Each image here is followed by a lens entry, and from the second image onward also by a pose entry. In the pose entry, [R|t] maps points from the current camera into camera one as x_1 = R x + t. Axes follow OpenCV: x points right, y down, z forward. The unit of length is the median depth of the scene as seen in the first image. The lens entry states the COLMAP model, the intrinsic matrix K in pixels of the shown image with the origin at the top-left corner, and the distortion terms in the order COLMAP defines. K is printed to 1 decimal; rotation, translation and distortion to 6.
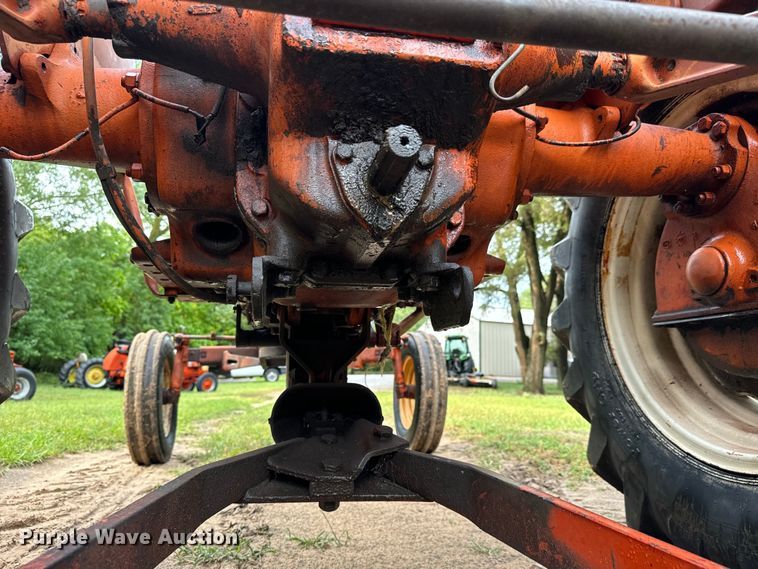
lens RADIAL K [[533.4, 0, 375.7], [0, 533.4, 286.6], [0, 0, 1]] dist [0.050322, -0.068436]
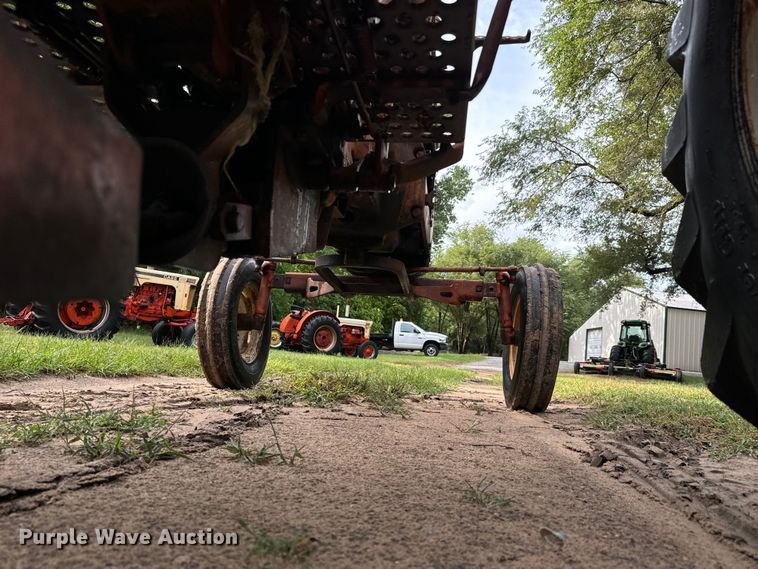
lens RADIAL K [[524.4, 0, 382.4], [0, 524.4, 285.8], [0, 0, 1]] dist [0.095556, -0.097019]
pose [[0.953546, 0.032524, -0.299487, 0.112276], [-0.023313, 0.999140, 0.034276, 0.101642], [0.300344, -0.025702, 0.953484, 0.177455]]
